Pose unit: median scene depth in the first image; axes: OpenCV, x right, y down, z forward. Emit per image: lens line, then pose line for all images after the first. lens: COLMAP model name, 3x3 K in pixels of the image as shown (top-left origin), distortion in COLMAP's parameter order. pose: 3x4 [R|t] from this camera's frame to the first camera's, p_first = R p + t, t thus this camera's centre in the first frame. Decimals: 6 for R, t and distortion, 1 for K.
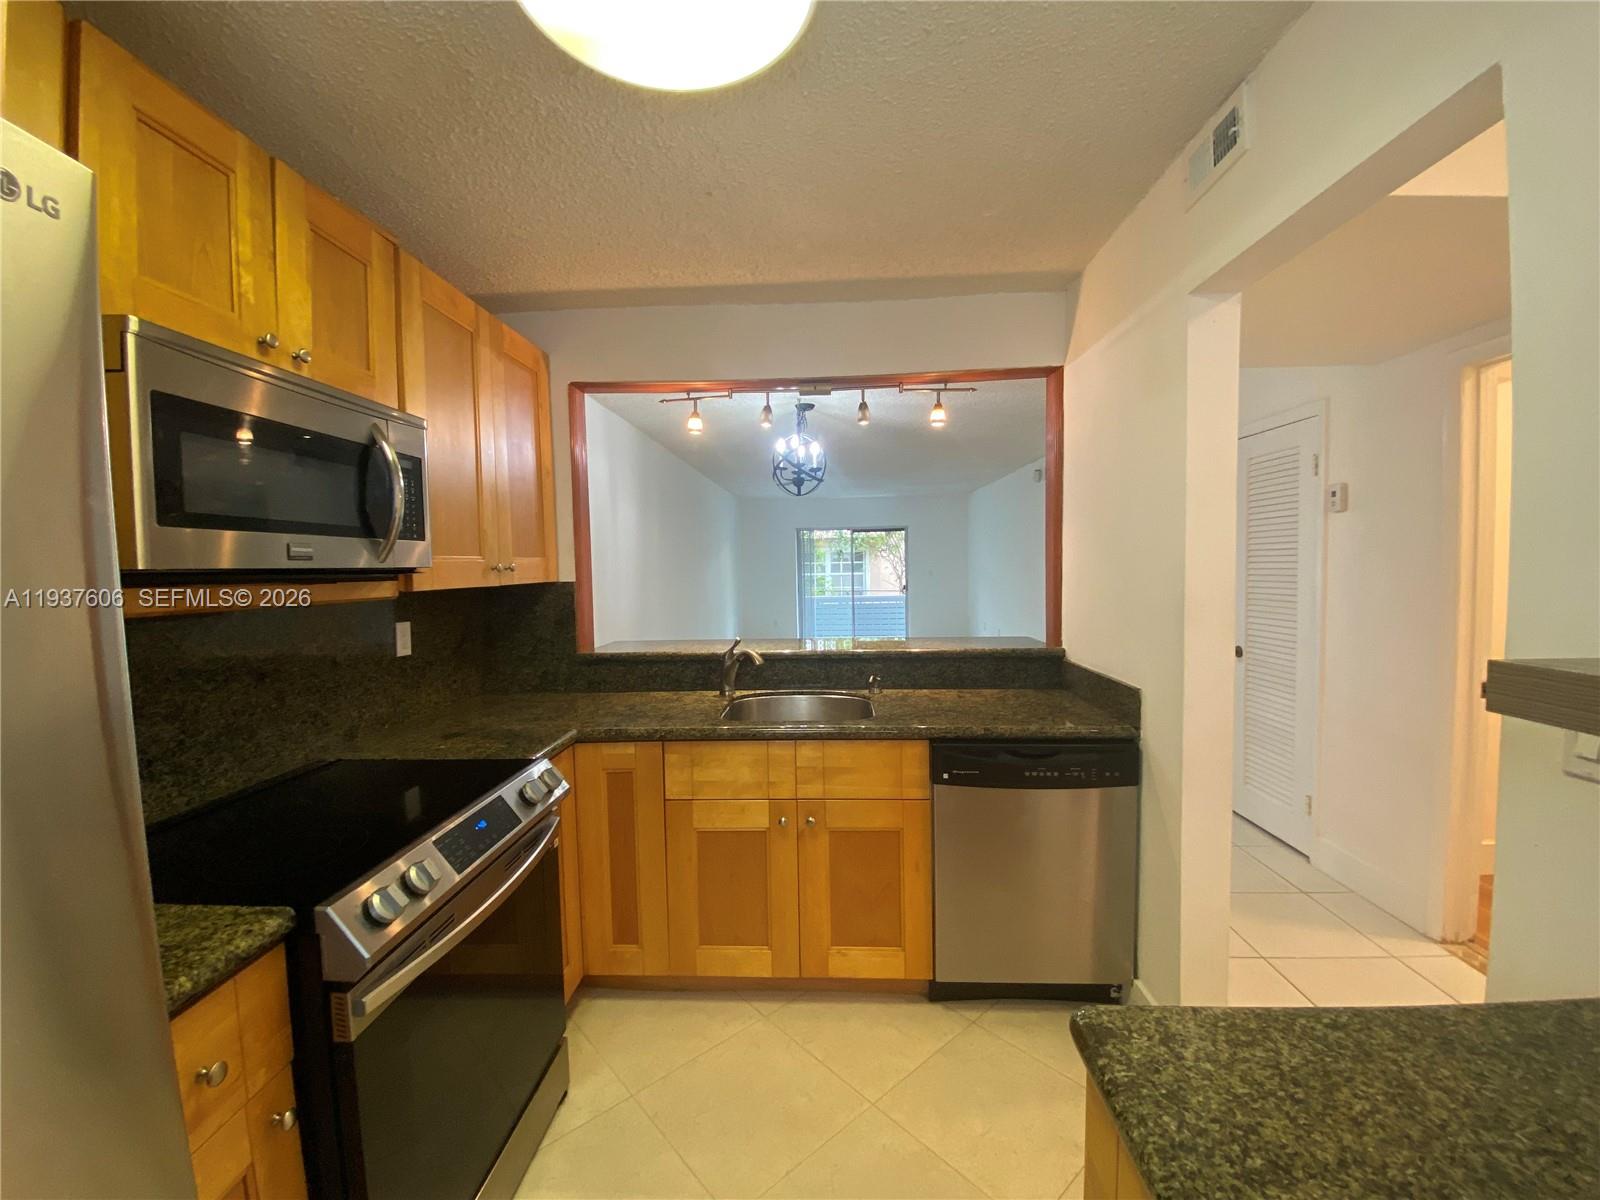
lens RADIAL K [[655.5, 0, 796.1], [0, 655.5, 596.1], [0, 0, 1]] dist [0.004366, 0.000032]
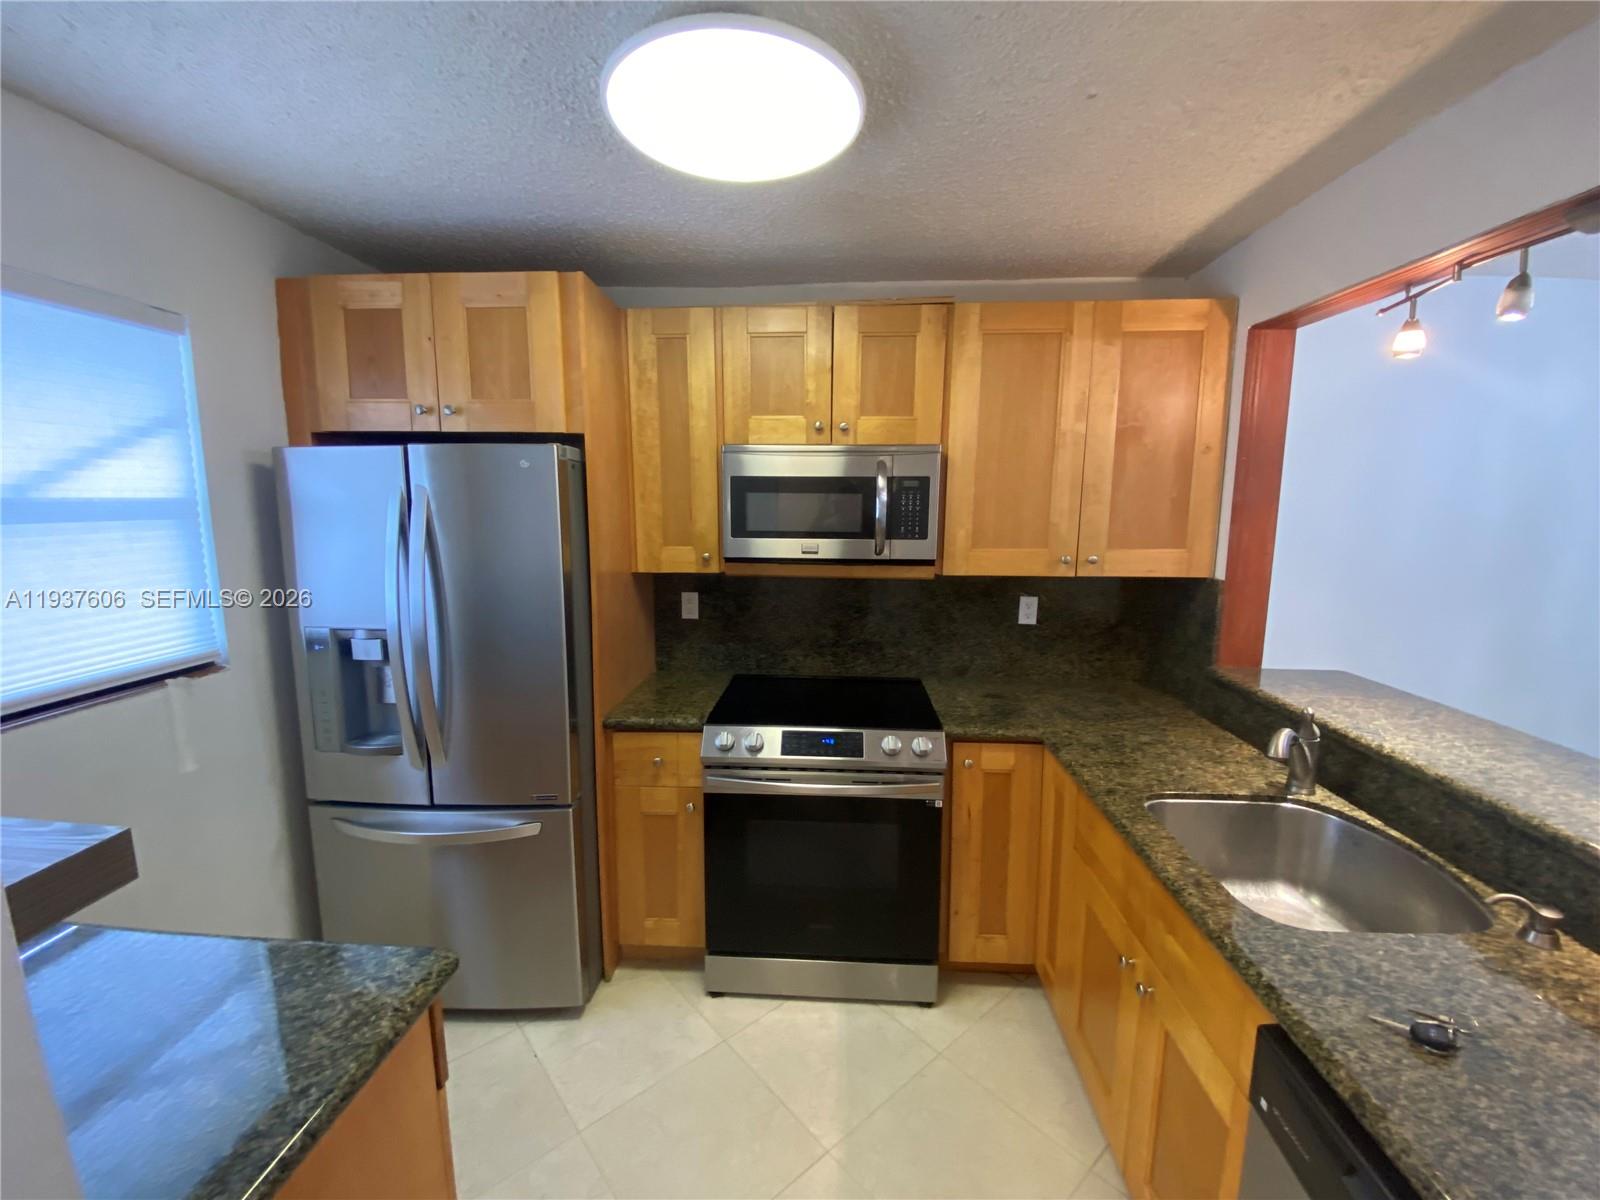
lens RADIAL K [[655.5, 0, 796.9], [0, 655.5, 595.5], [0, 0, 1]] dist [0.004366, 0.000032]
pose [[-0.006600, 0.159877, -0.987115, 0.992507], [-0.052844, 0.985701, 0.160002, -0.223131], [0.998581, 0.053219, 0.001943, 0.996231]]
